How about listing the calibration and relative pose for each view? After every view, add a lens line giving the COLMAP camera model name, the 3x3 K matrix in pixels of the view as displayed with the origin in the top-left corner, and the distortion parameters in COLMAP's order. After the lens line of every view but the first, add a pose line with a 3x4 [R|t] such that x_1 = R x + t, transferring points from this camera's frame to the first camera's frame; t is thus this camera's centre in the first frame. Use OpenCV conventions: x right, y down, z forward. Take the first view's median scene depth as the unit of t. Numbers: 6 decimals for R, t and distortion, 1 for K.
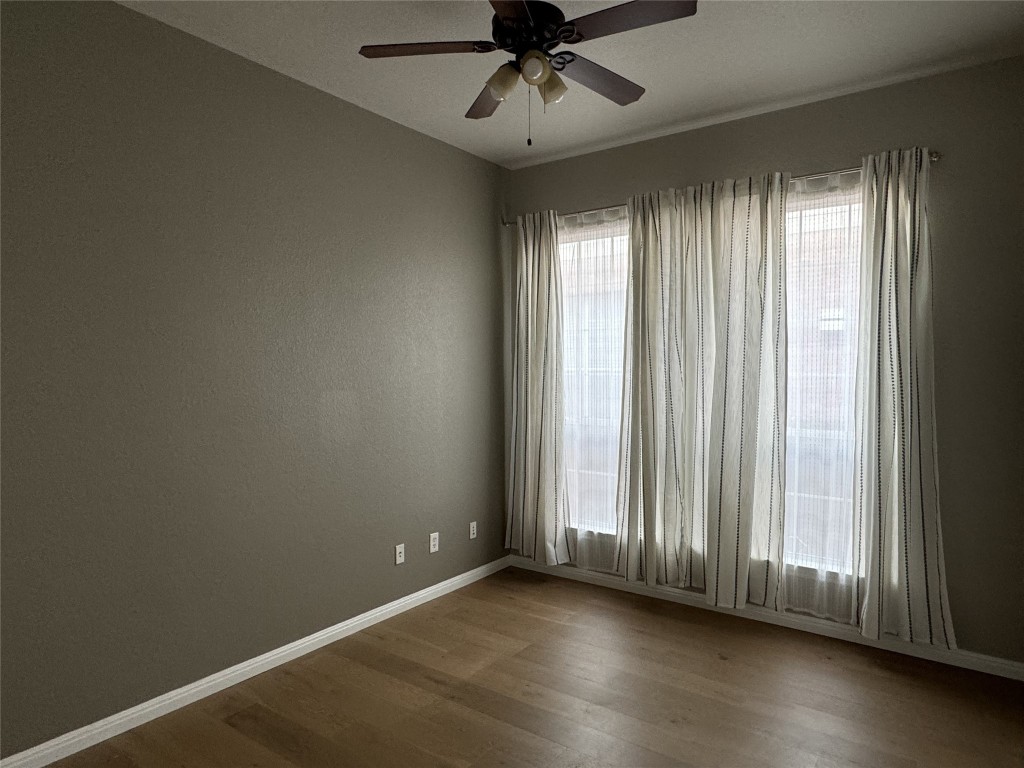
lens RADIAL K [[637.3, 0, 512.0], [0, 637.3, 384.0], [0, 0, 1]] dist [-0.001567, -0.000672]
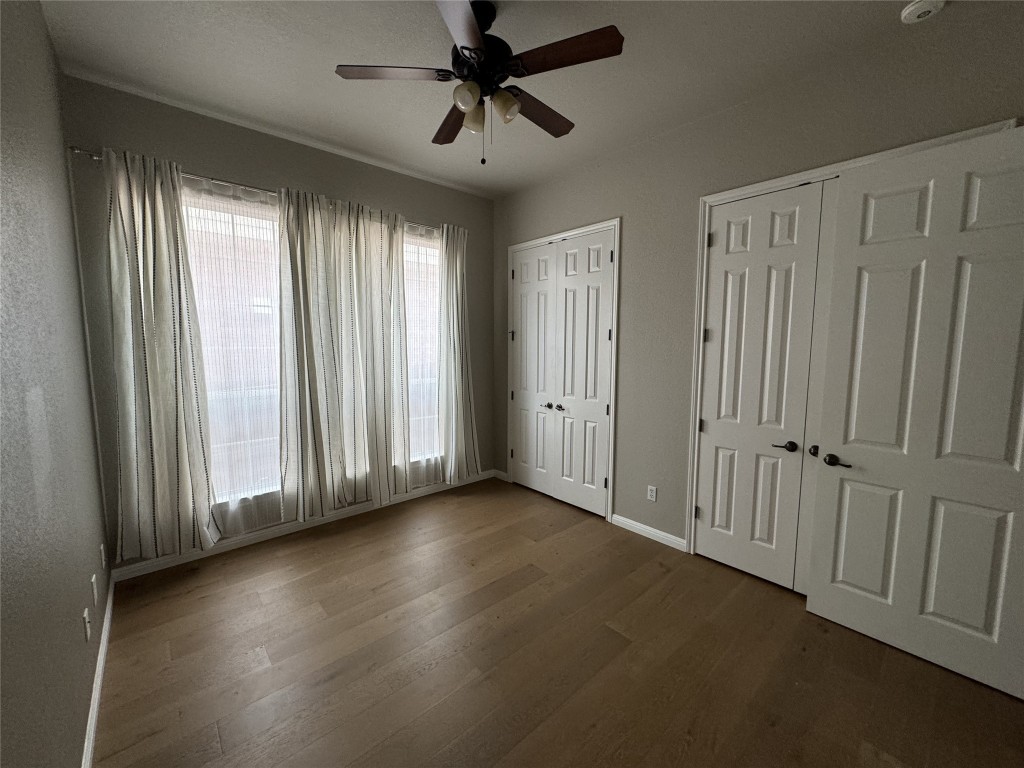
lens RADIAL K [[410.3, 0, 512.0], [0, 410.3, 384.0], [0, 0, 1]] dist [-0.015839, -0.000095]
pose [[0.199418, -0.105002, 0.974273, -0.450657], [0.017816, 0.994467, 0.103532, -0.019735], [-0.979753, -0.003289, 0.200185, 0.458054]]
